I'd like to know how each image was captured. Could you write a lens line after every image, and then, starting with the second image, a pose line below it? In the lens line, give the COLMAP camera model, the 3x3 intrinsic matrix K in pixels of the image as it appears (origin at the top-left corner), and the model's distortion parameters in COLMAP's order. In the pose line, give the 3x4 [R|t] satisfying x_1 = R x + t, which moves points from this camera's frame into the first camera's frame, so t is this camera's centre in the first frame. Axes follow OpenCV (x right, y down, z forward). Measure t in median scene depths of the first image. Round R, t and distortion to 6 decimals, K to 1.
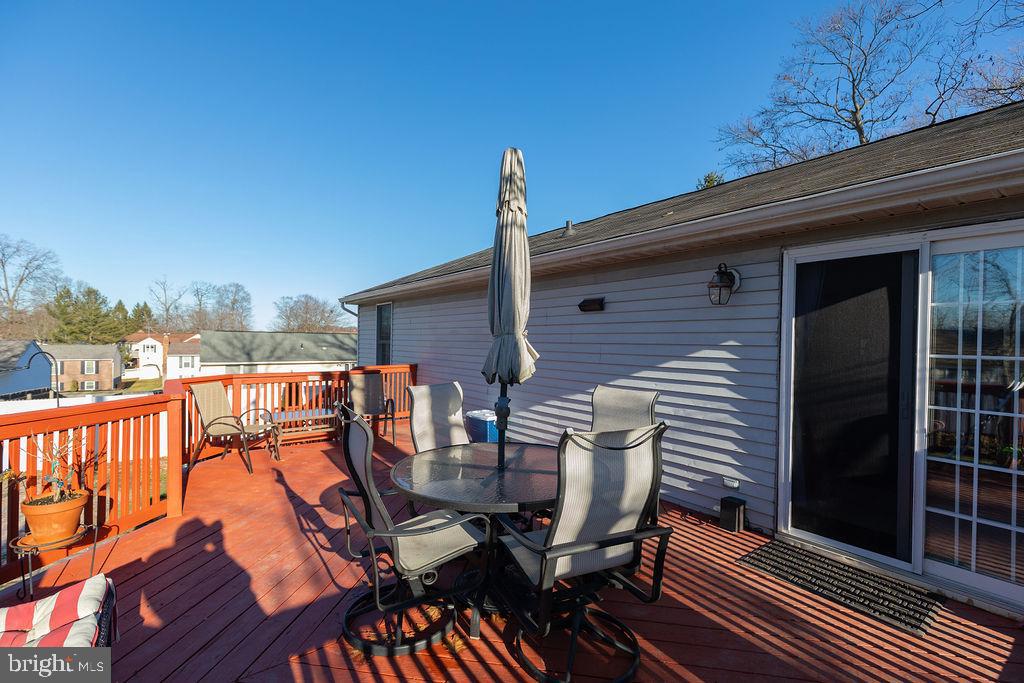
lens RADIAL K [[459.3, 0, 512.6], [0, 459.3, 347.0], [0, 0, 1]] dist [0.009077, -0.000578]
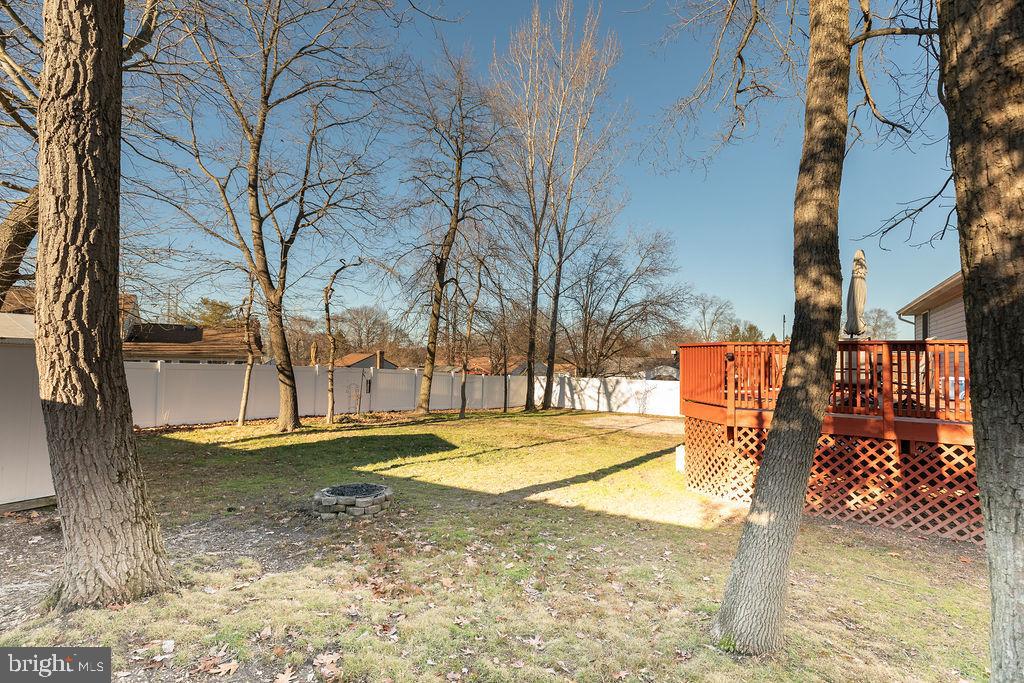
lens RADIAL K [[459.3, 0, 513.9], [0, 459.3, 345.0], [0, 0, 1]] dist [0.009077, -0.000578]
pose [[0.344605, -0.037395, -0.938003, 0.227982], [-0.028367, 0.998335, -0.050222, 0.041305], [0.938319, 0.043915, 0.342970, -0.229176]]
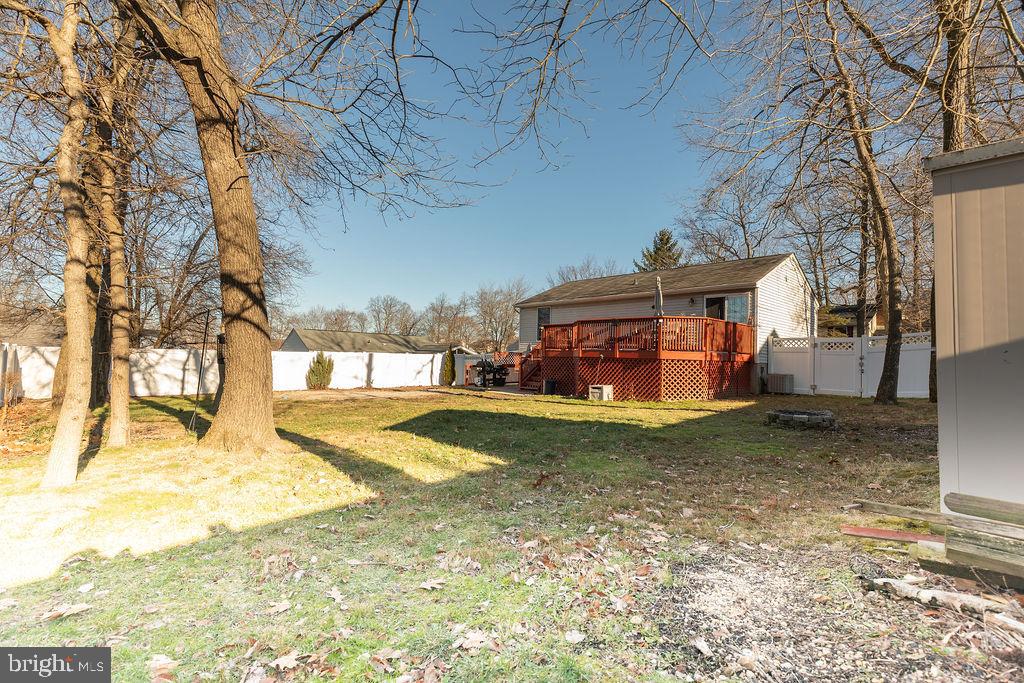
lens RADIAL K [[459.3, 0, 515.0], [0, 459.3, 346.2], [0, 0, 1]] dist [0.009077, -0.000578]
pose [[0.990911, 0.016641, 0.133488, -0.302929], [-0.011606, 0.999195, -0.038406, 0.080425], [-0.134019, 0.036507, 0.990306, -0.526518]]
